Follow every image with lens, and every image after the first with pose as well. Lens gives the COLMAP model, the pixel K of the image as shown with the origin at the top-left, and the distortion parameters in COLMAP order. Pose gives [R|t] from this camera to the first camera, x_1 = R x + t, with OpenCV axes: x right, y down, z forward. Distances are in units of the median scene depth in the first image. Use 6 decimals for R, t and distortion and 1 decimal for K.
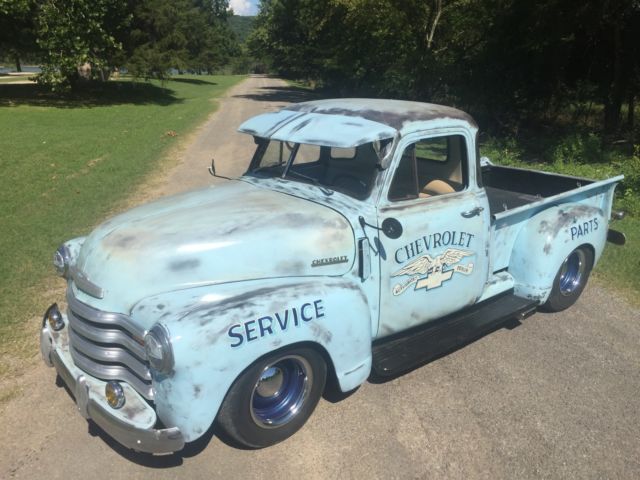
lens RADIAL K [[548.4, 0, 320.0], [0, 548.4, 240.0], [0, 0, 1]] dist [0.068488, -0.095968]
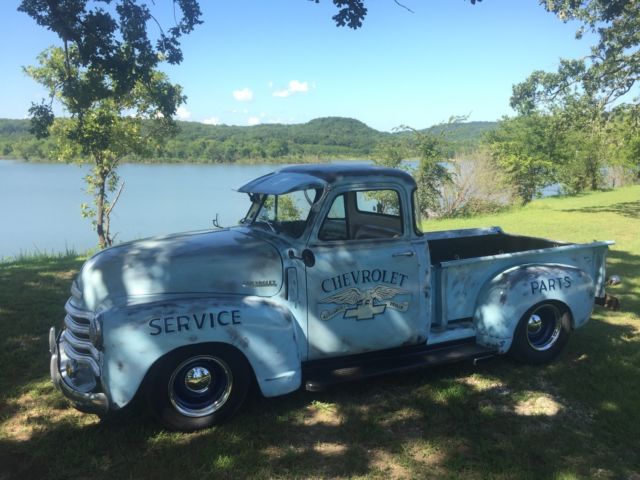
lens RADIAL K [[548.4, 0, 320.0], [0, 548.4, 240.0], [0, 0, 1]] dist [0.068488, -0.095968]
pose [[0.972251, 0.022955, -0.232811, 0.421181], [-0.061246, 0.985440, -0.158610, 0.124931], [0.225781, 0.168467, 0.959501, -0.158850]]
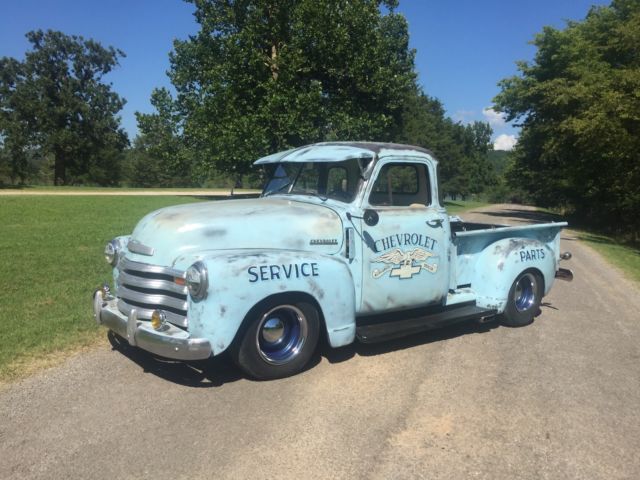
lens RADIAL K [[548.4, 0, 320.0], [0, 548.4, 240.0], [0, 0, 1]] dist [0.068488, -0.095968]
pose [[0.999694, 0.023944, 0.006210, 0.001090], [-0.022167, 0.978585, -0.204648, 0.294052], [-0.010977, 0.204448, 0.978816, -0.277445]]
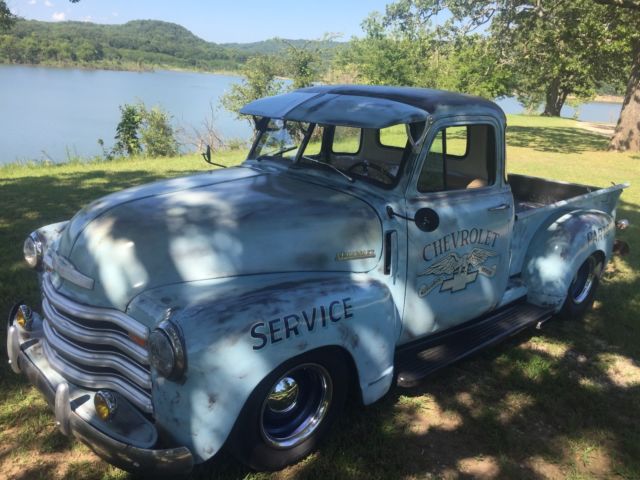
lens RADIAL K [[548.4, 0, 320.0], [0, 548.4, 240.0], [0, 0, 1]] dist [0.068488, -0.095968]
pose [[0.996570, 0.028179, 0.077804, -0.104422], [-0.026204, 0.999311, -0.026292, 0.037771], [-0.078492, 0.024163, 0.996622, 0.123196]]
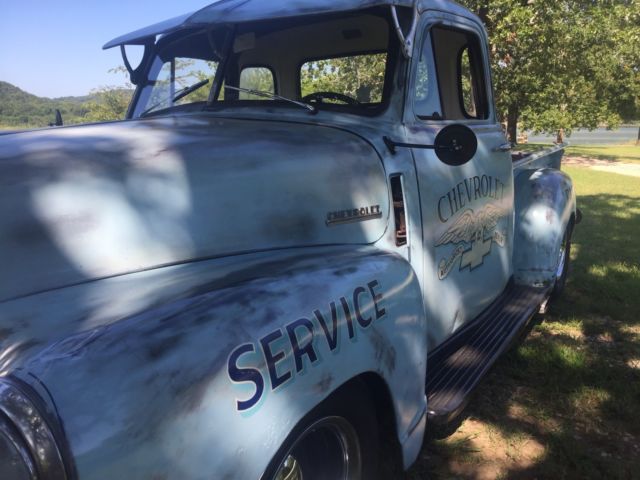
lens RADIAL K [[548.4, 0, 320.0], [0, 548.4, 240.0], [0, 0, 1]] dist [0.068488, -0.095968]
pose [[0.945848, -0.093192, 0.310946, -0.170053], [0.125572, 0.988372, -0.085749, 0.098804], [-0.299339, 0.120152, 0.946552, 0.510002]]
